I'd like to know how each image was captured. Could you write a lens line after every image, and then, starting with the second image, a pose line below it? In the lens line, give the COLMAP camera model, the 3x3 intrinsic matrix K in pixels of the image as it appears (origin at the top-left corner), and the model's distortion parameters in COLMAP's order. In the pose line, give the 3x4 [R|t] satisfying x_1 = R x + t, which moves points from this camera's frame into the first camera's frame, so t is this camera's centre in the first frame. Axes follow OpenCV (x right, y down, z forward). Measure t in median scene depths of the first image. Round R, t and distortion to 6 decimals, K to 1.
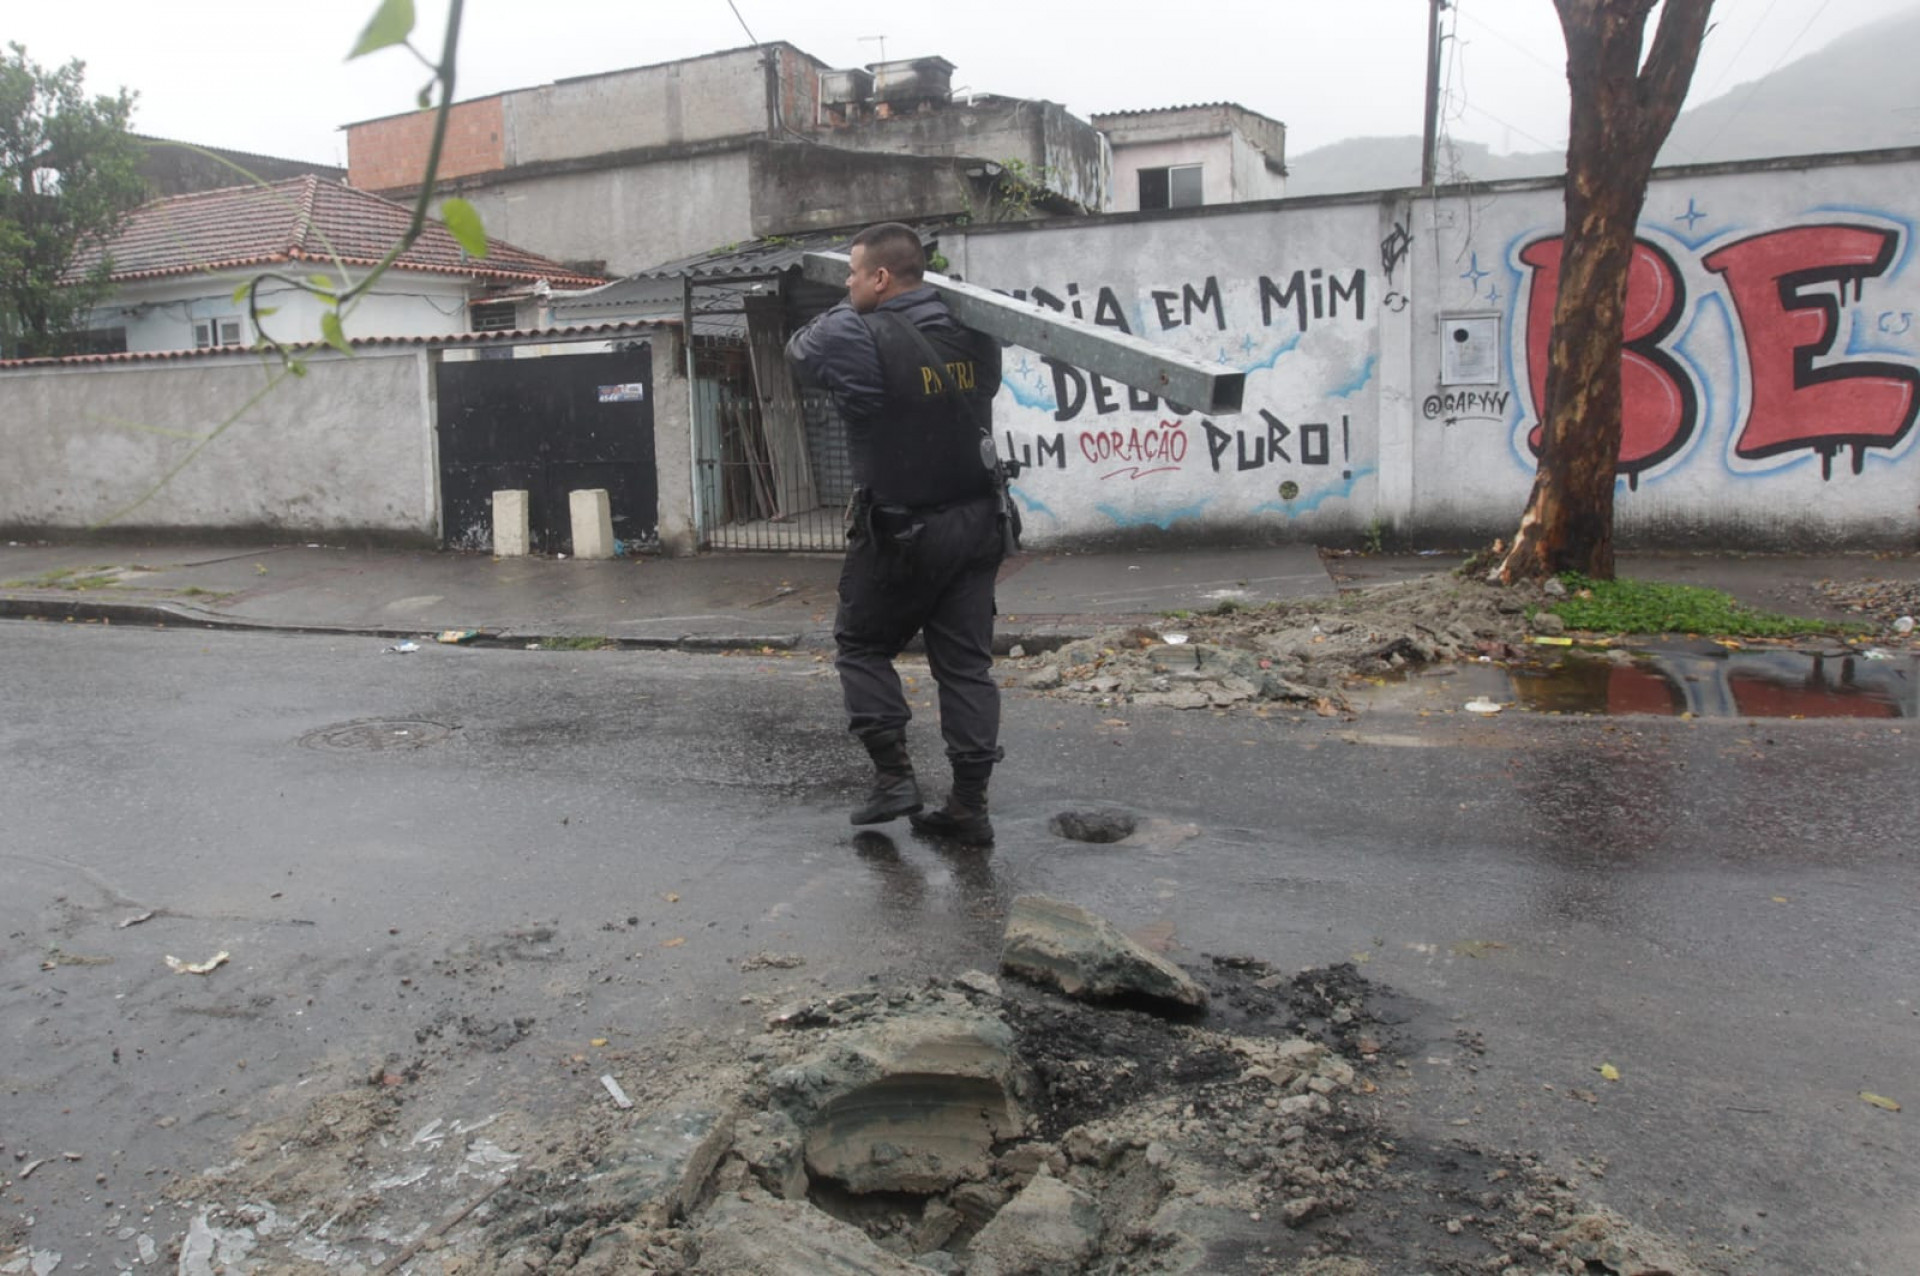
lens RADIAL K [[1334.6, 0, 846.8], [0, 1334.6, 519.8], [0, 0, 1]] dist [-0.087045, 0.061548]
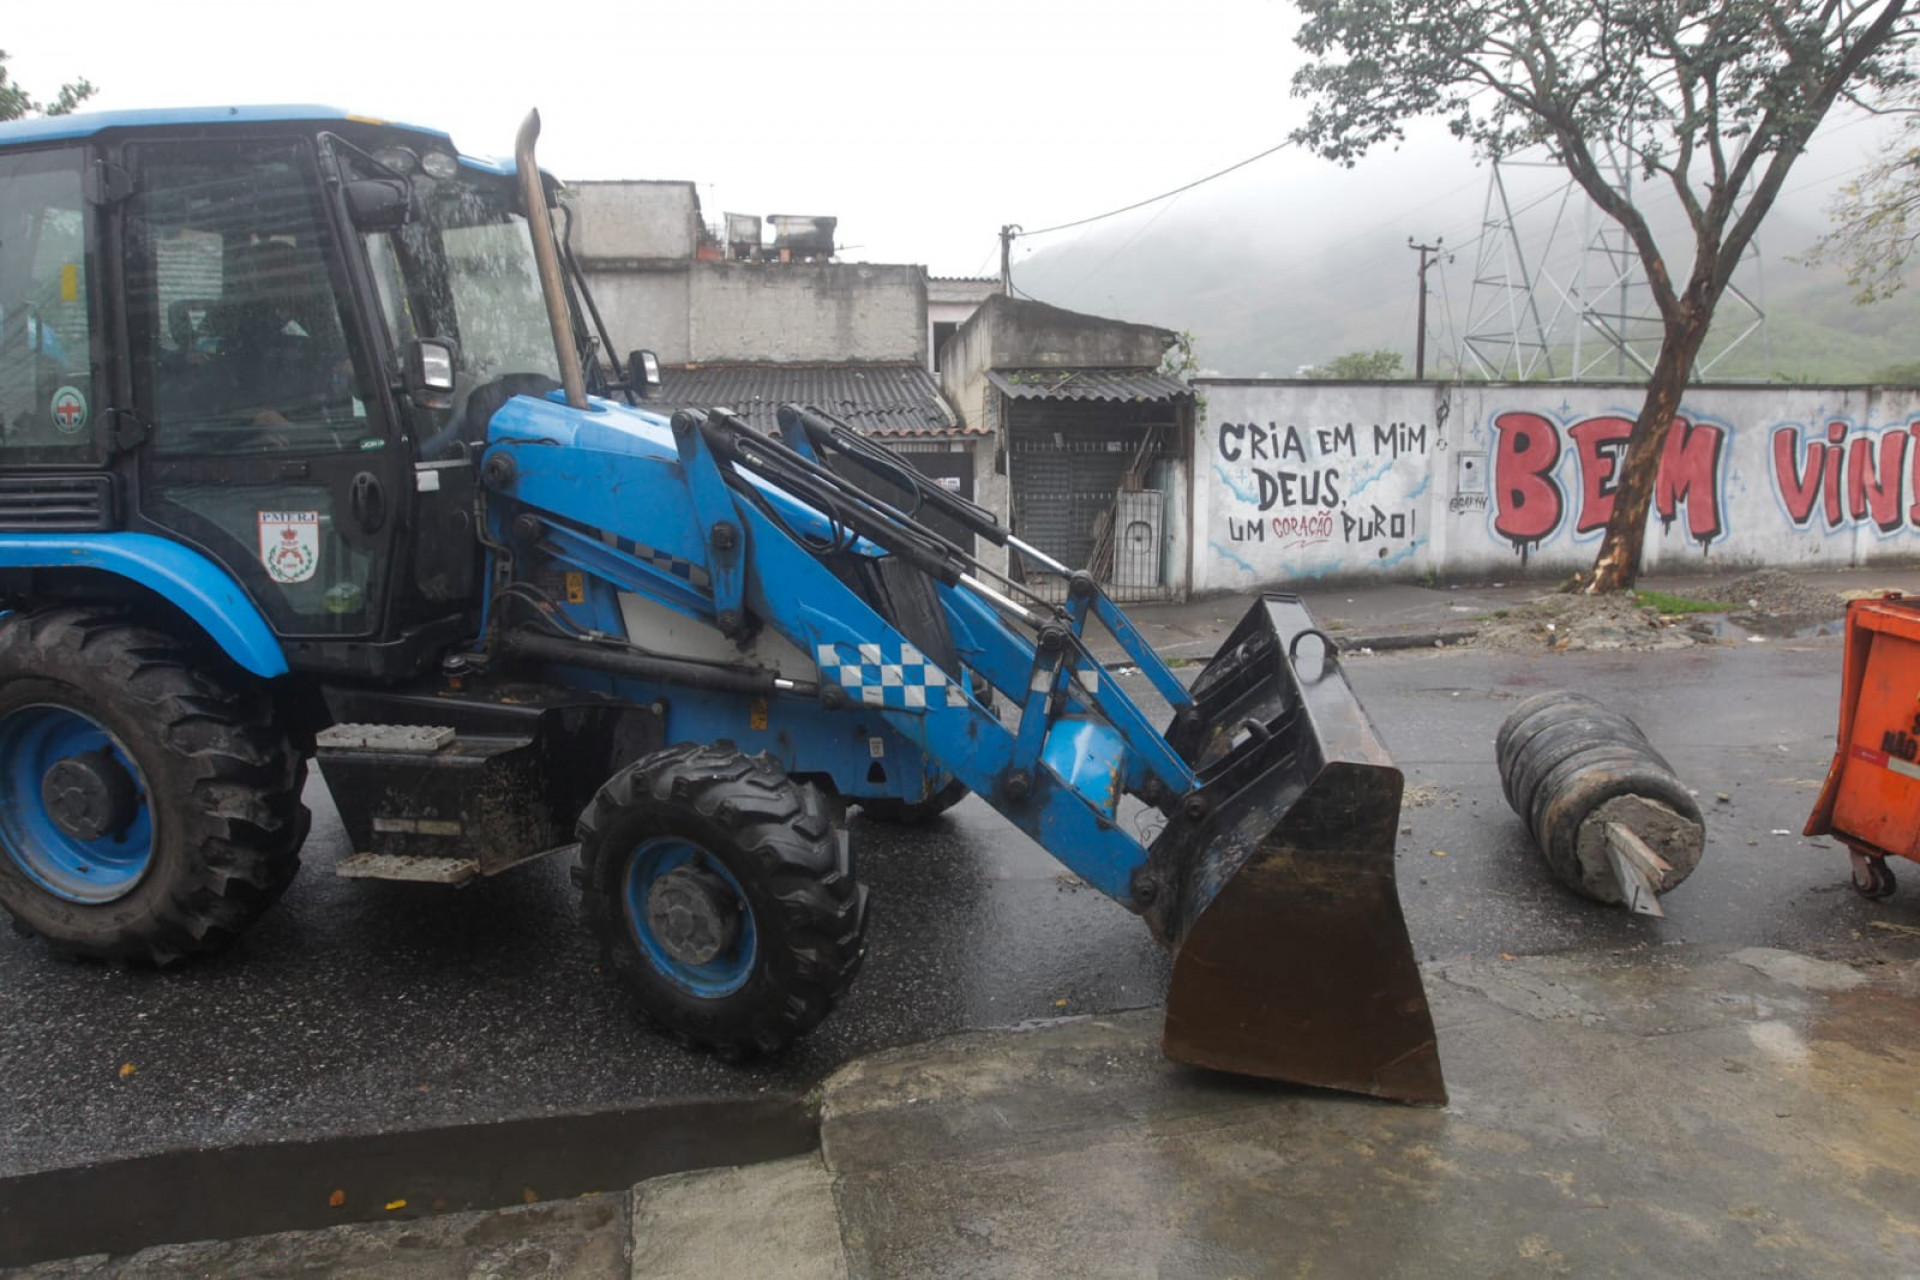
lens RADIAL K [[1133.5, 0, 971.5], [0, 1133.5, 633.4], [0, 0, 1]] dist [-0.064615, 0.033070]
pose [[0.823884, -0.050273, 0.564524, -0.899658], [0.034980, 0.998670, 0.037884, 0.007076], [-0.565678, -0.011465, 0.824547, 0.111162]]
